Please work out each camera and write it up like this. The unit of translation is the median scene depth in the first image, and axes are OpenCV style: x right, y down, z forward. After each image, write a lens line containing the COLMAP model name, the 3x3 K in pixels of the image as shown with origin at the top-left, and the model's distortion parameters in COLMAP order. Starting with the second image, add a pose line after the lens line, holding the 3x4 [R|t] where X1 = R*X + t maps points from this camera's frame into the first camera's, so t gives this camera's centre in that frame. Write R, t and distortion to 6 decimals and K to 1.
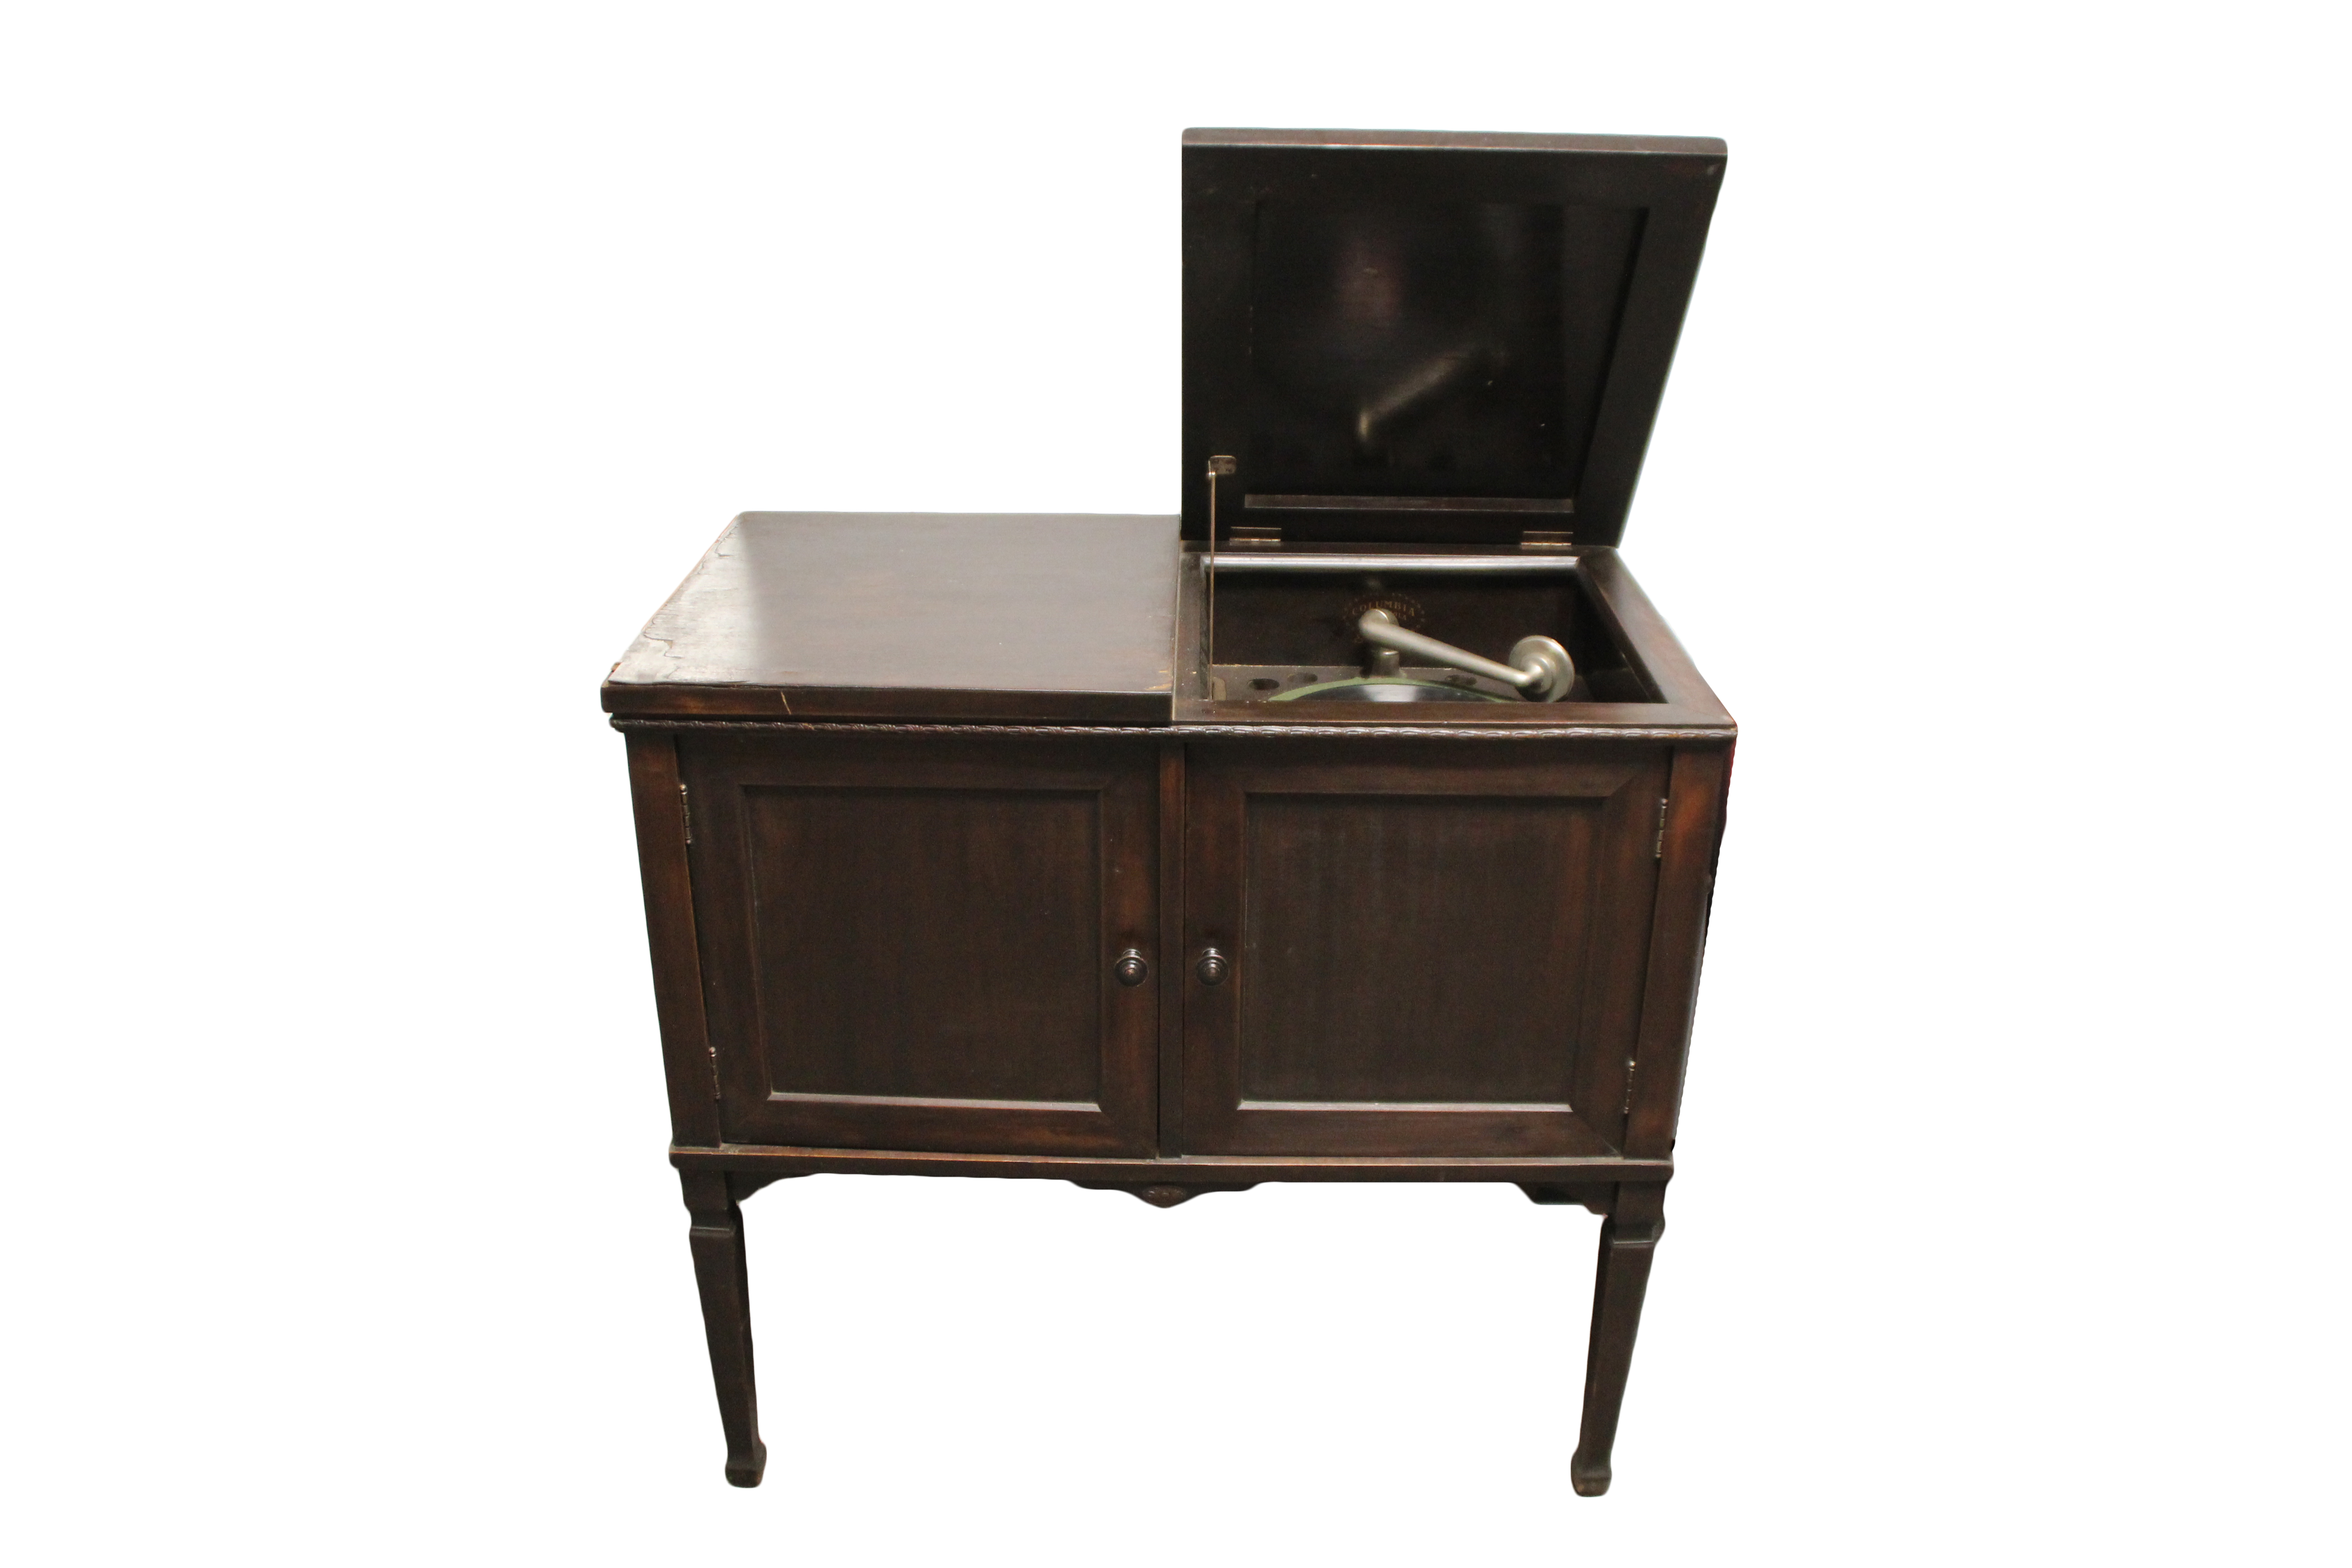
lens RADIAL K [[1916.4, 0, 1176.0], [0, 1916.4, 784.0], [0, 0, 1]] dist [-0.180564, -0.005437]
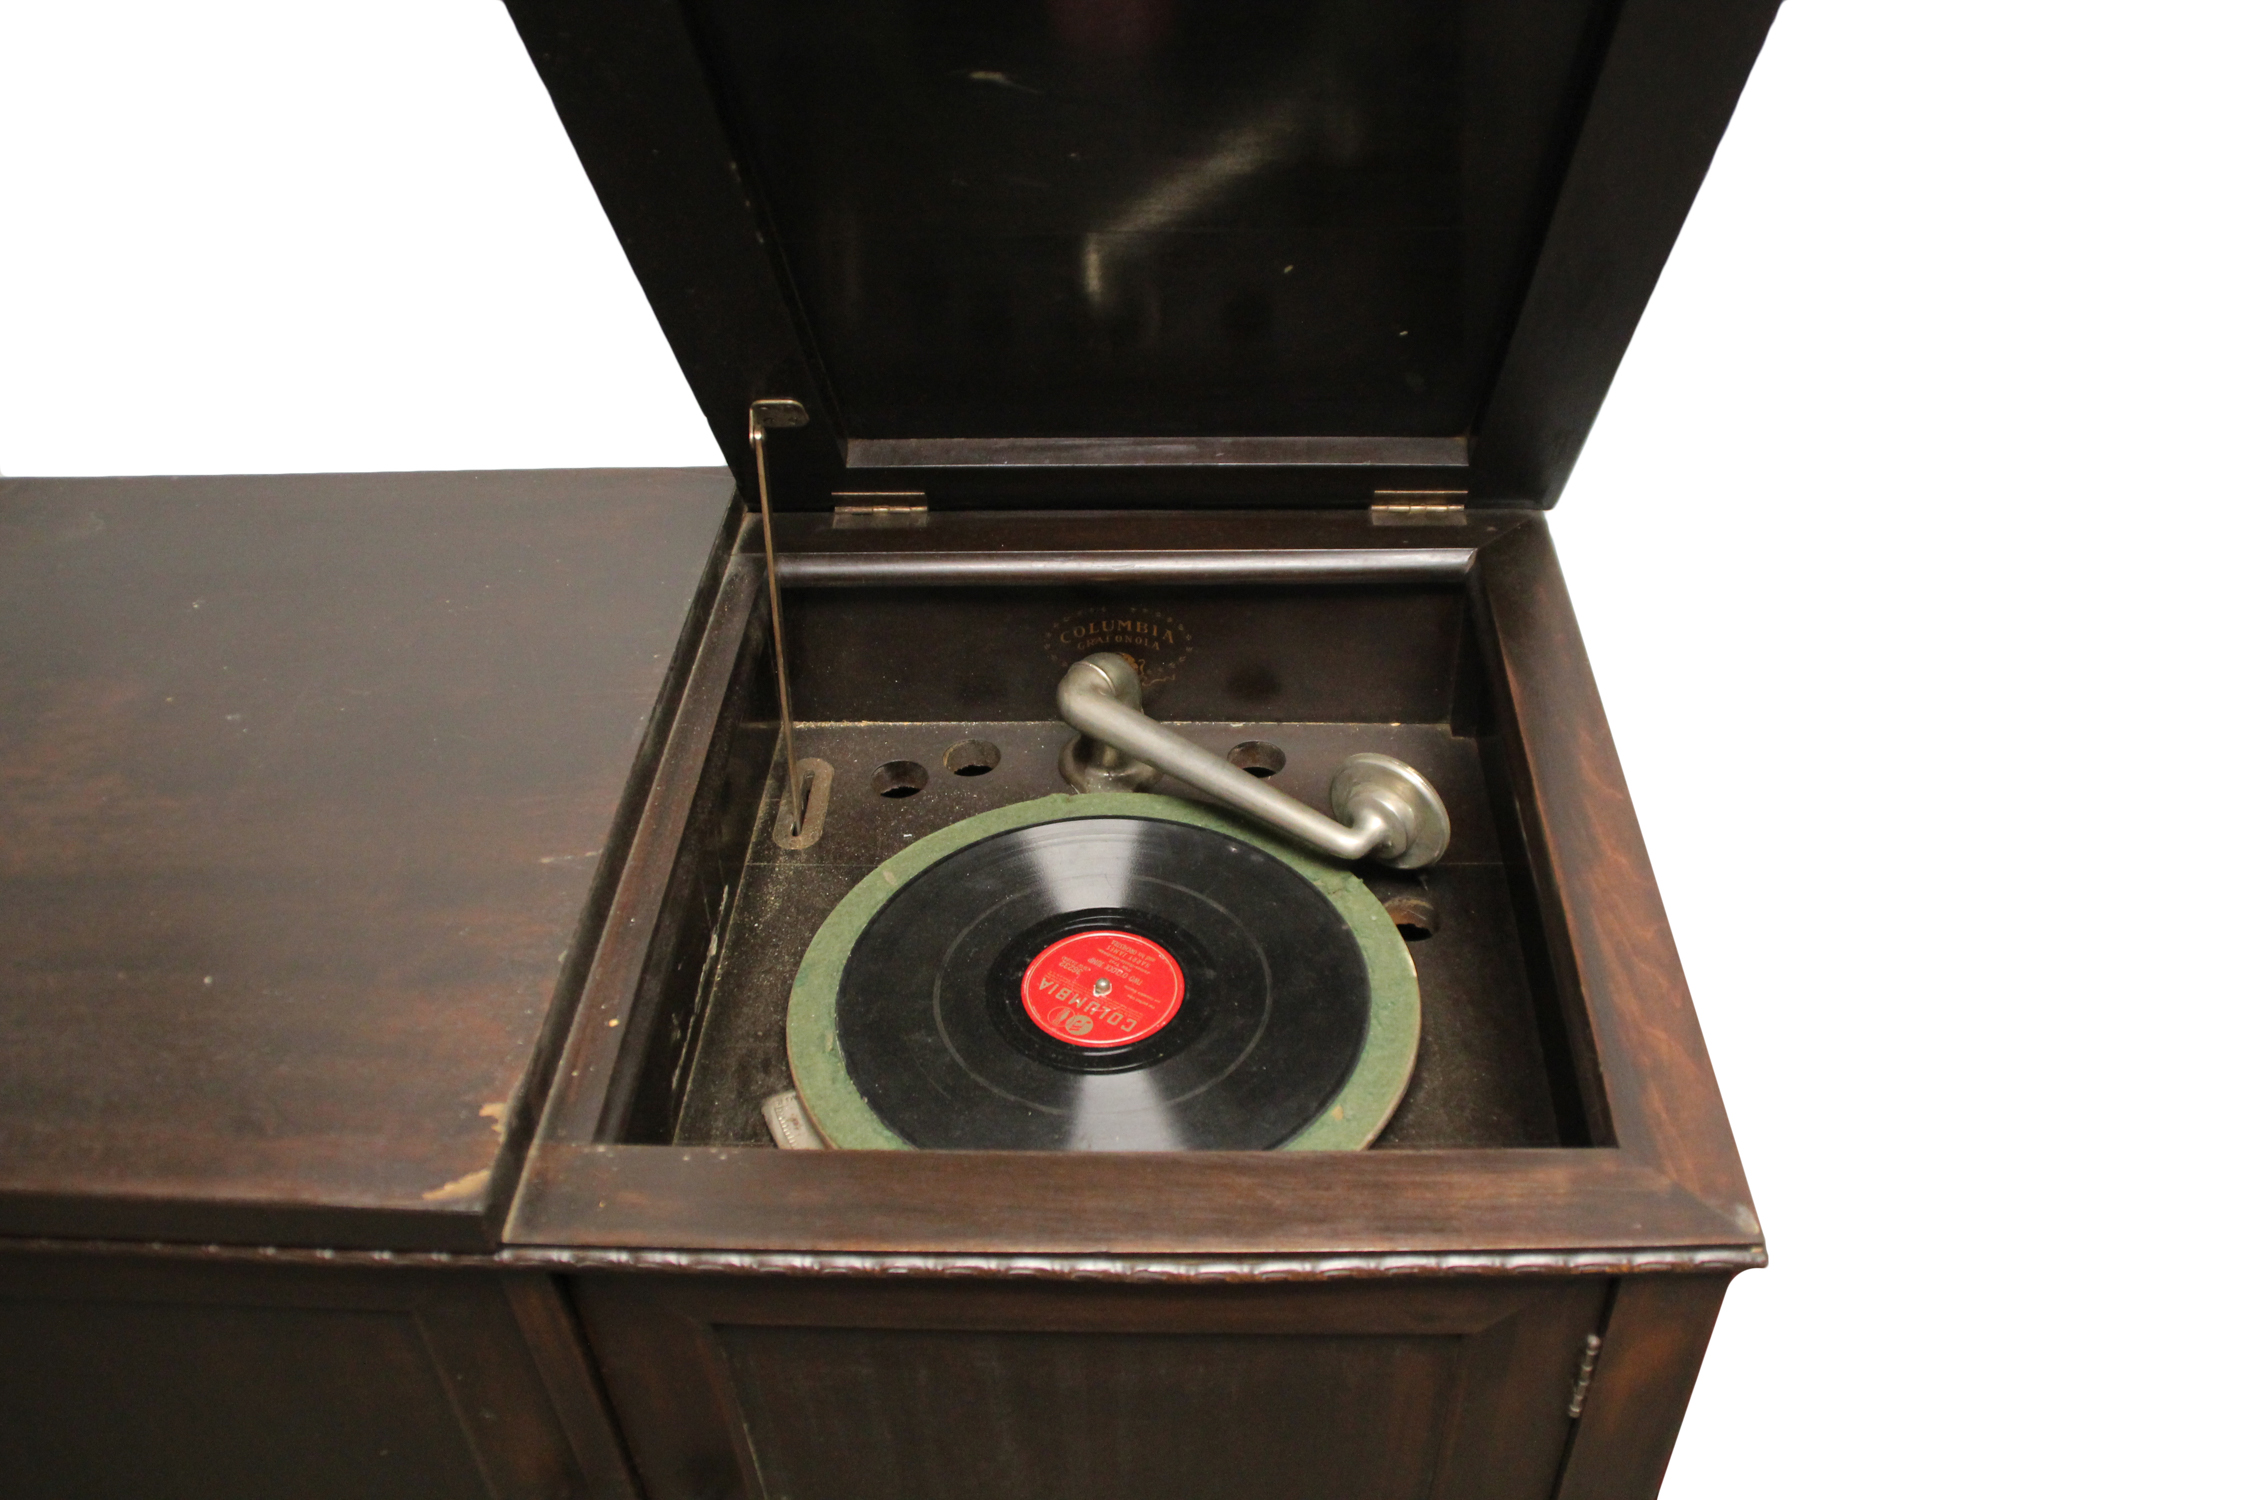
lens RADIAL K [[1839.8, 0, 1125.0], [0, 1839.8, 750.0], [0, 0, 1]] dist [-0.152670, 0.001233]
pose [[0.999925, -0.009568, -0.007666, 0.116784], [0.011194, 0.967535, 0.252488, -0.196448], [0.005001, -0.252555, 0.967570, 0.485037]]
